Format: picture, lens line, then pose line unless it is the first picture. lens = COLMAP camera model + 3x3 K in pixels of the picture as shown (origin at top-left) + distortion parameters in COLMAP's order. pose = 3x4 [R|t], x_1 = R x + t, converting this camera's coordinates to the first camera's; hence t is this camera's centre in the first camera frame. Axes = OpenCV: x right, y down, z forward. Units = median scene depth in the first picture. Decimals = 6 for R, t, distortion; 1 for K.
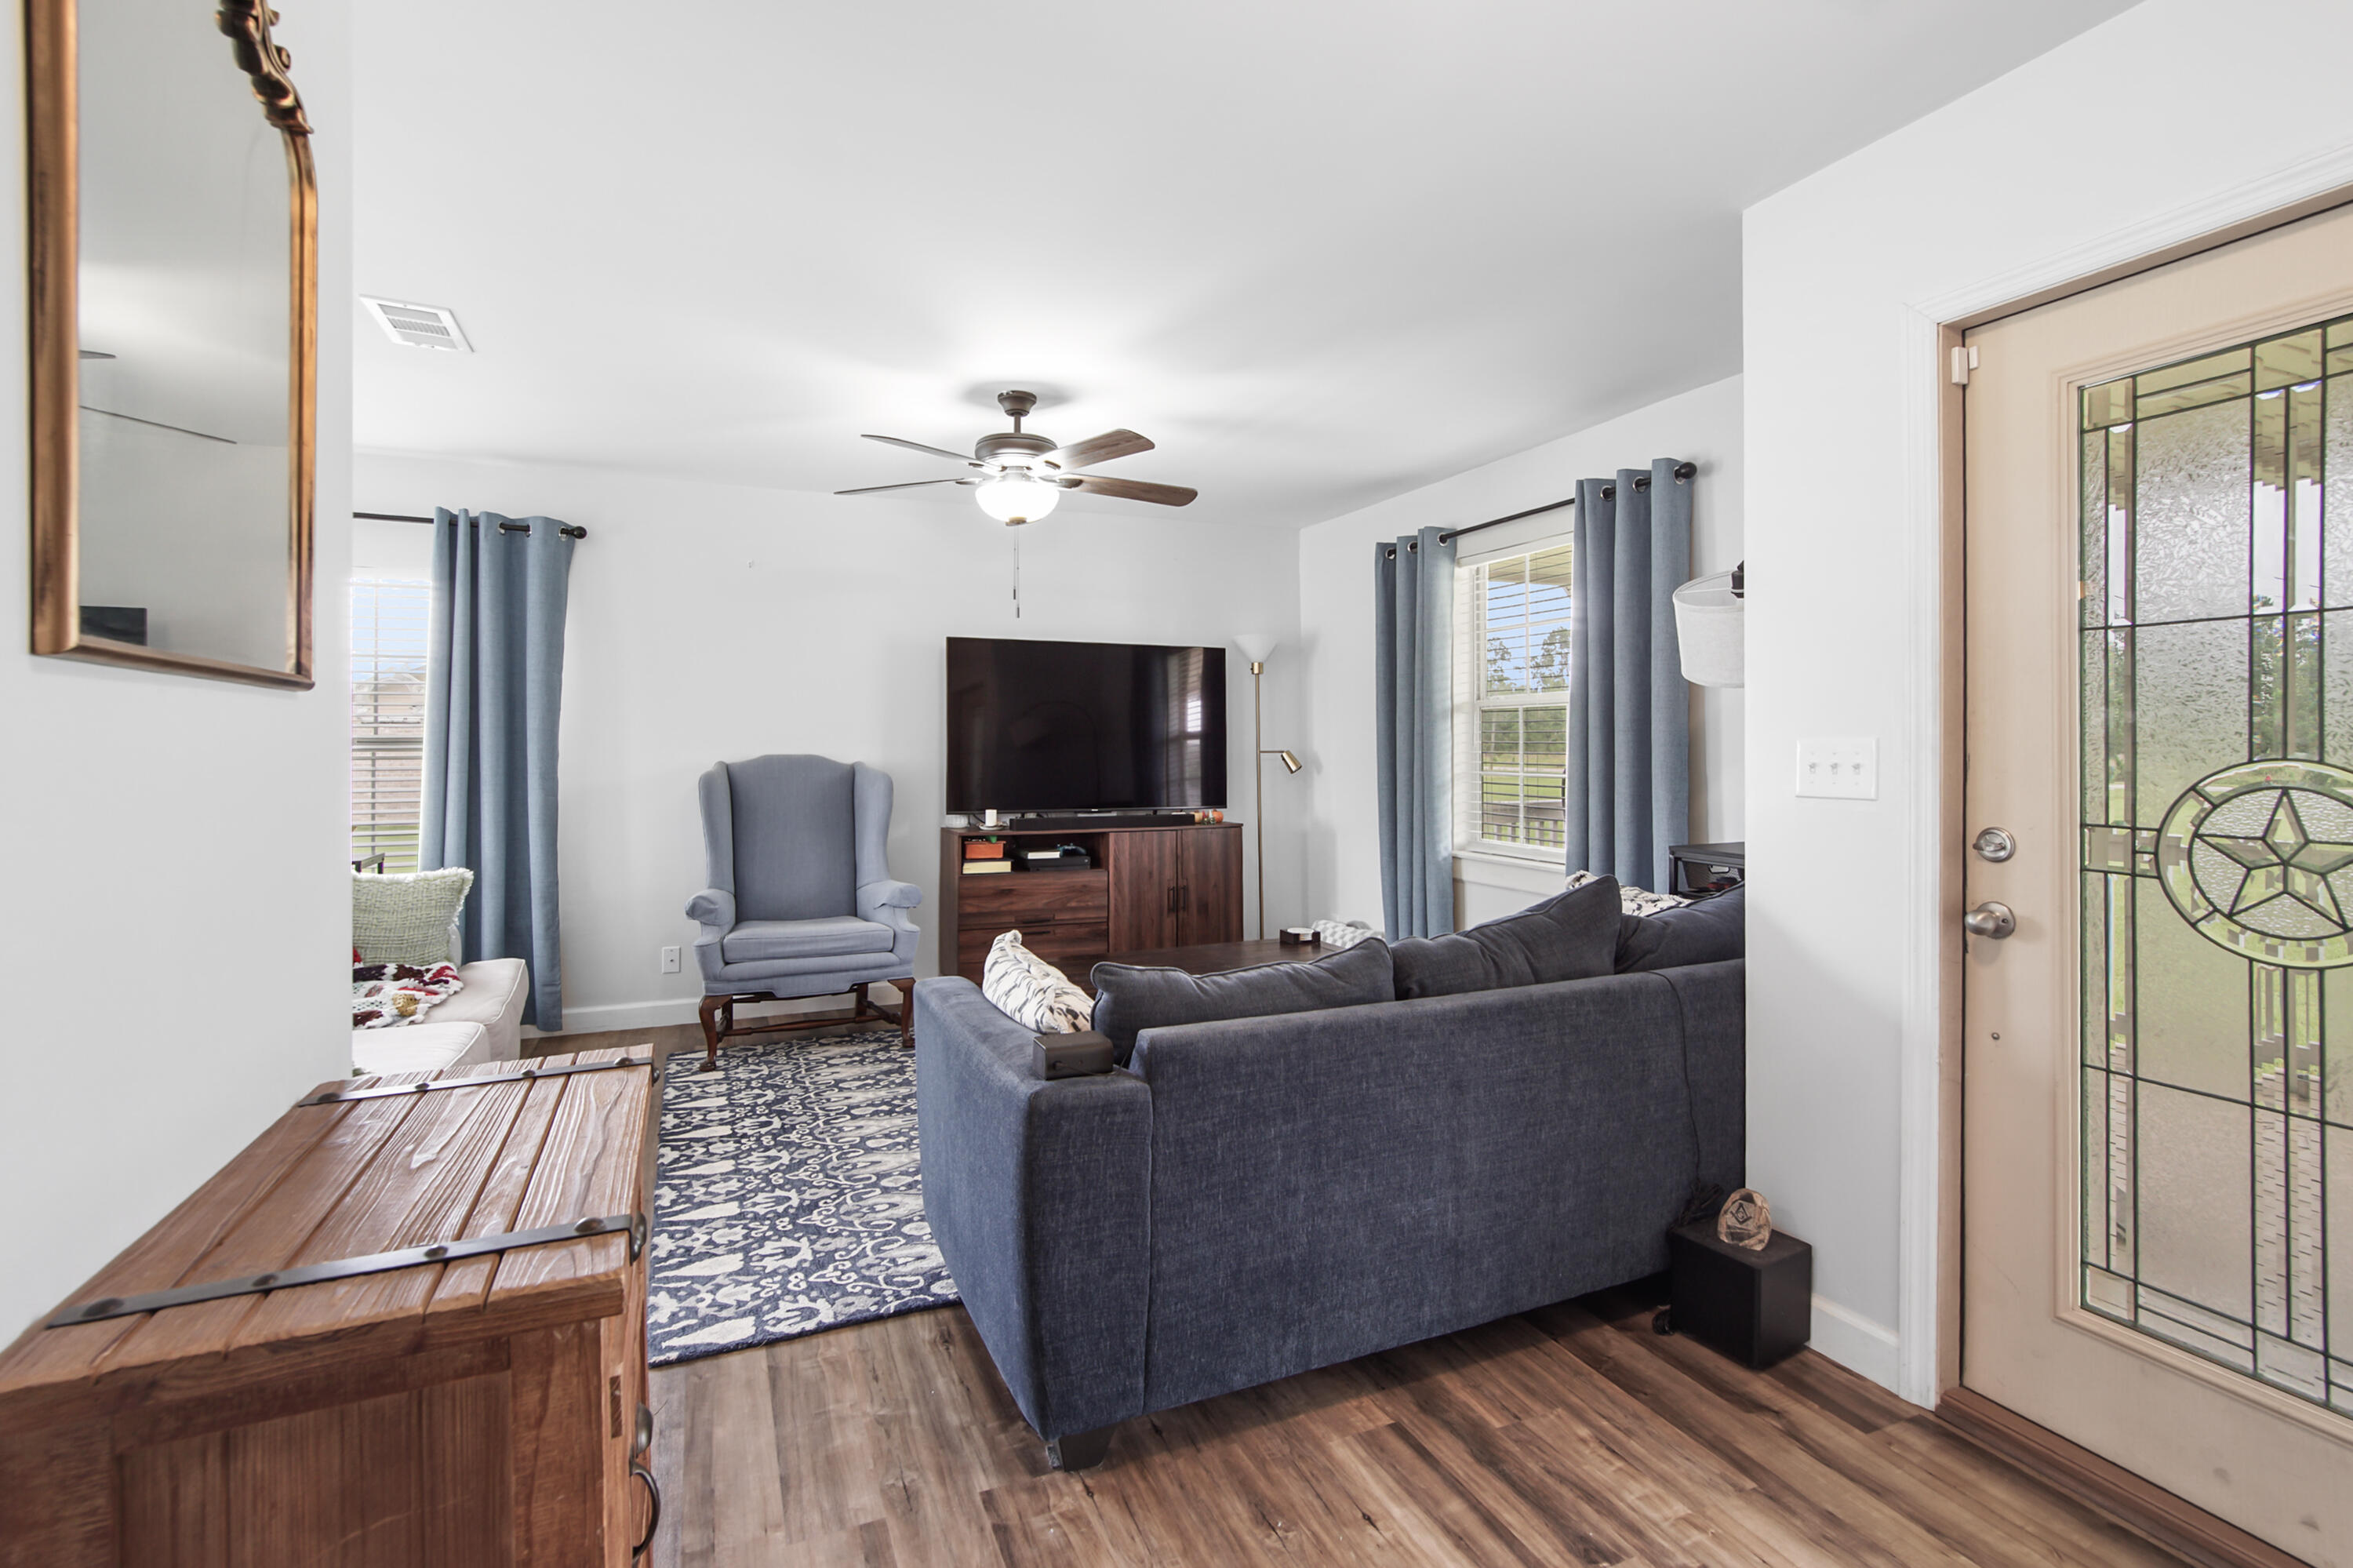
lens RADIAL K [[1071.5, 0, 1170.8], [0, 1071.5, 764.7], [0, 0, 1]] dist [-0.009417, 0.000918]
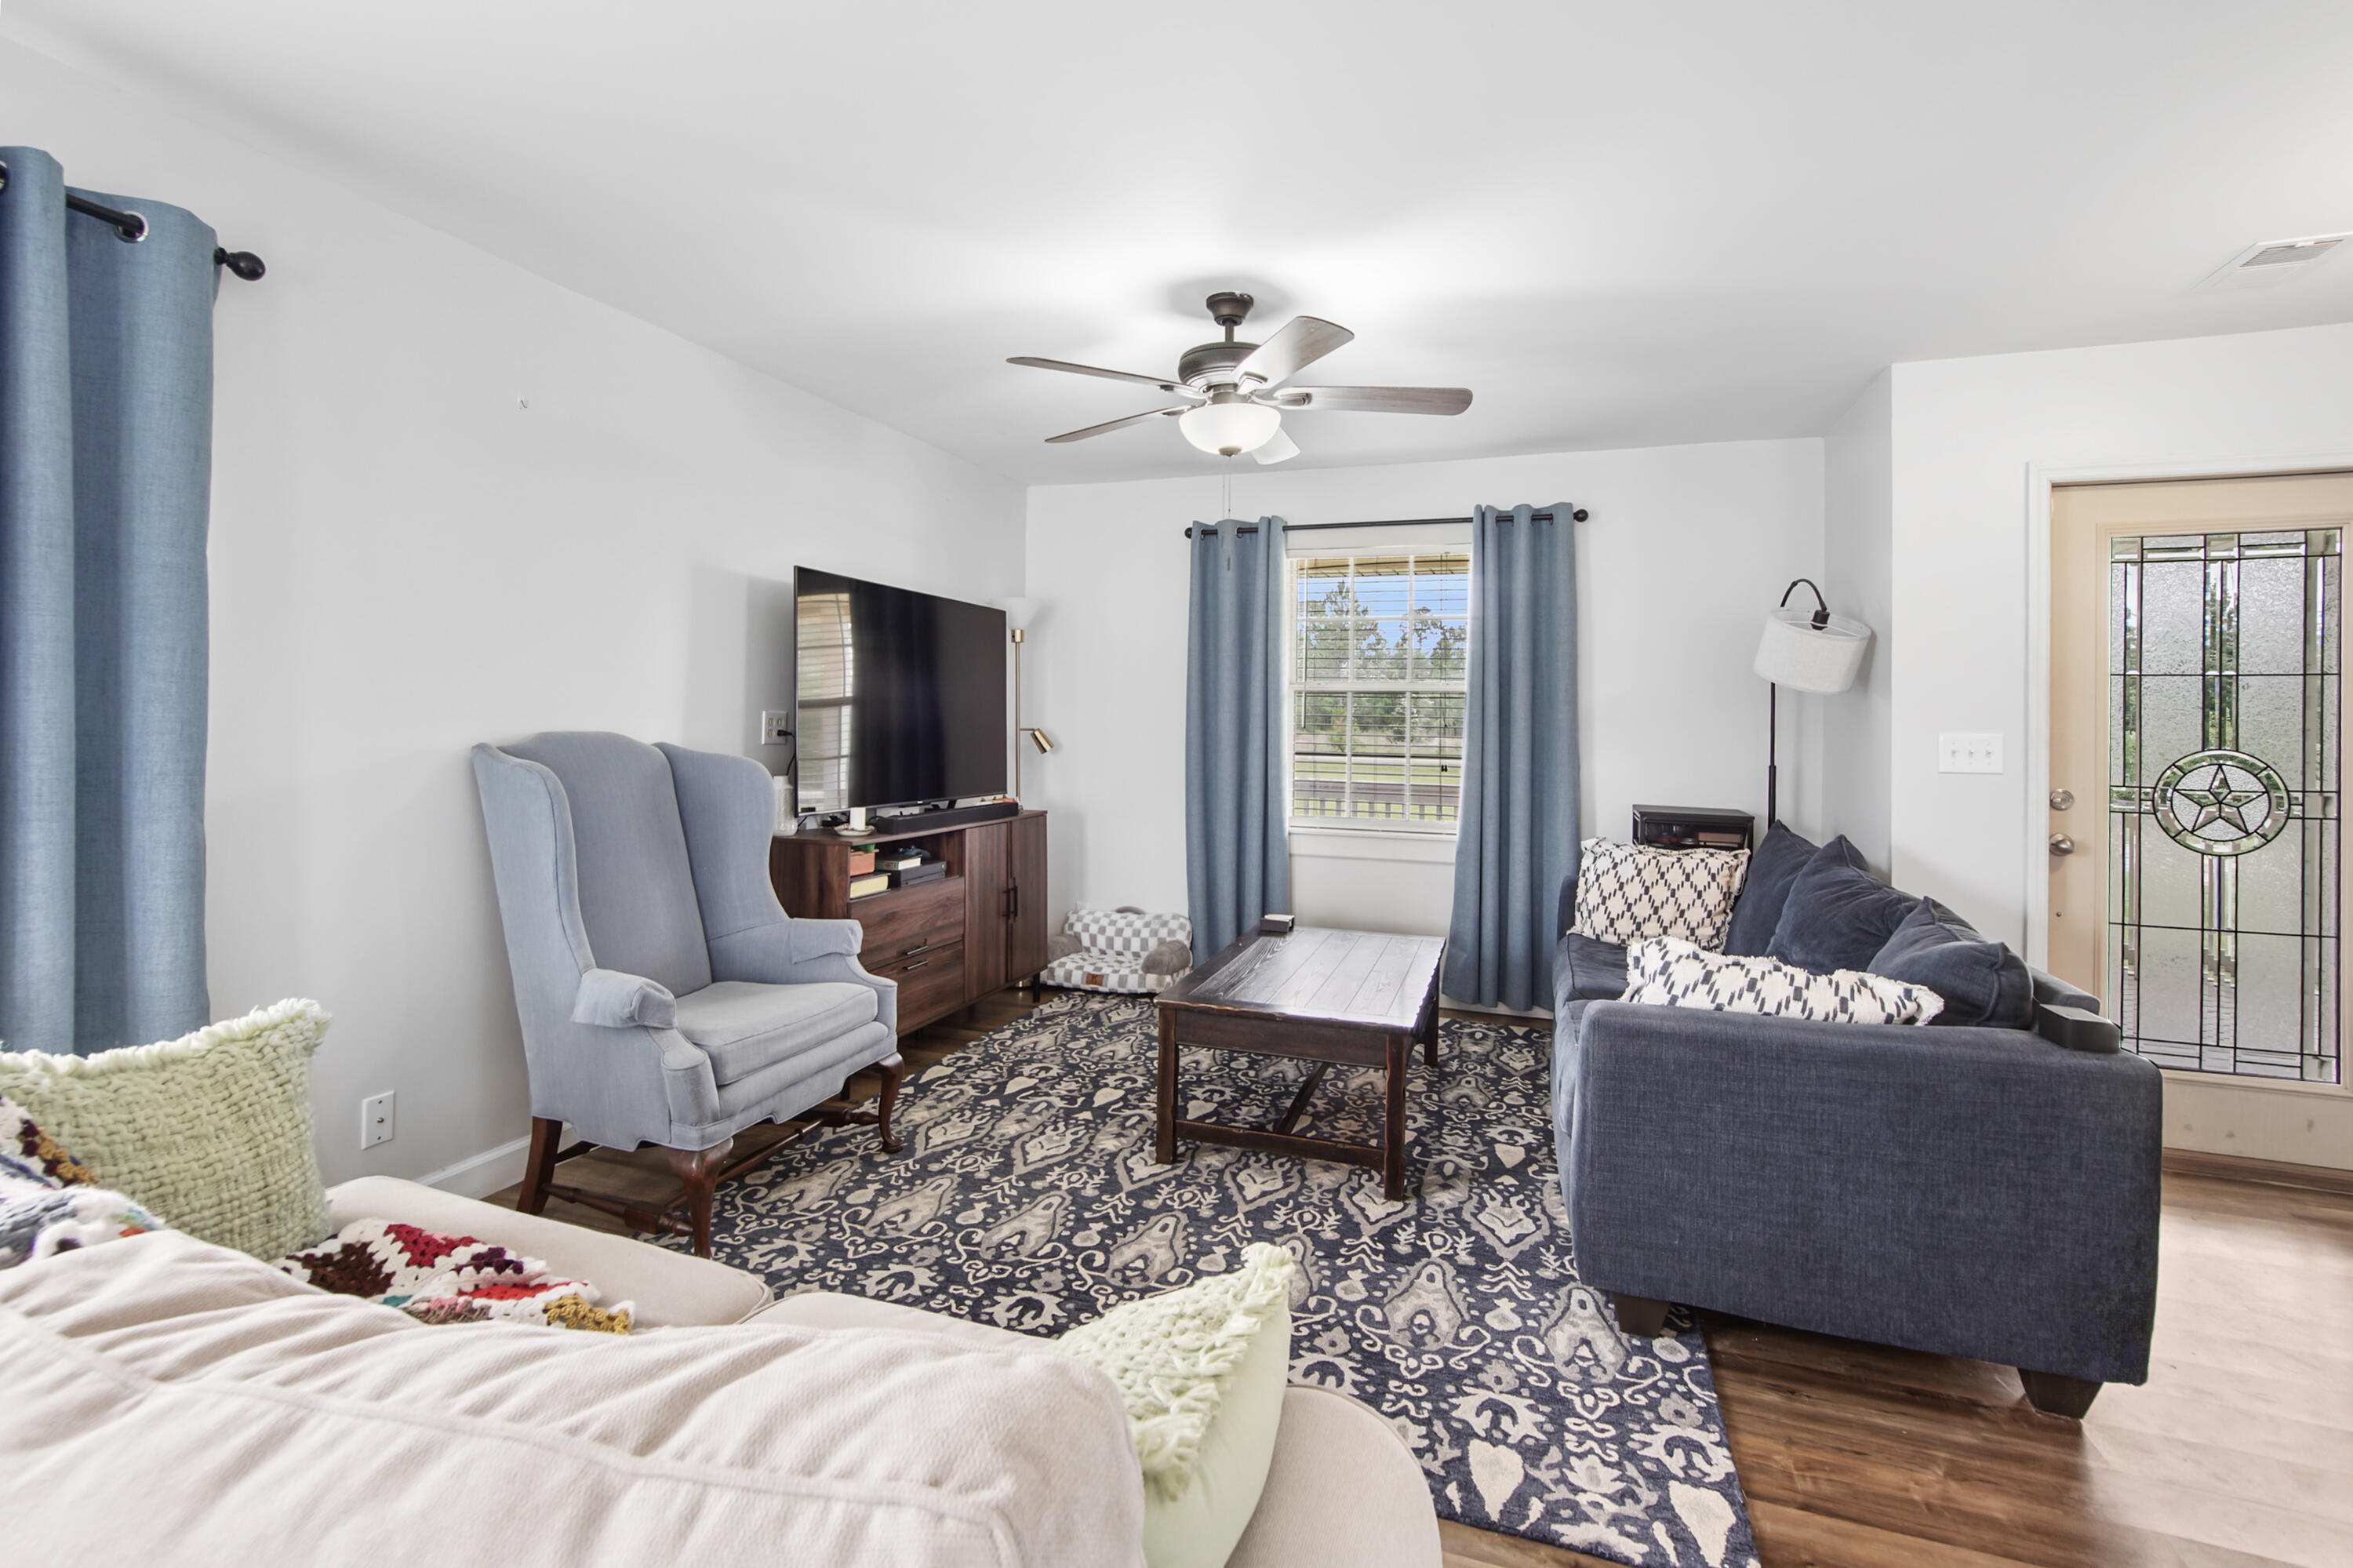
lens RADIAL K [[1072.5, 0, 1177.1], [0, 1072.5, 734.5], [0, 0, 1]] dist [-0.012308, 0.000022]
pose [[0.692719, 0.002824, 0.721202, -0.914143], [-0.002835, 0.999995, -0.001192, -0.013528], [-0.721202, -0.001219, 0.692723, 0.558872]]
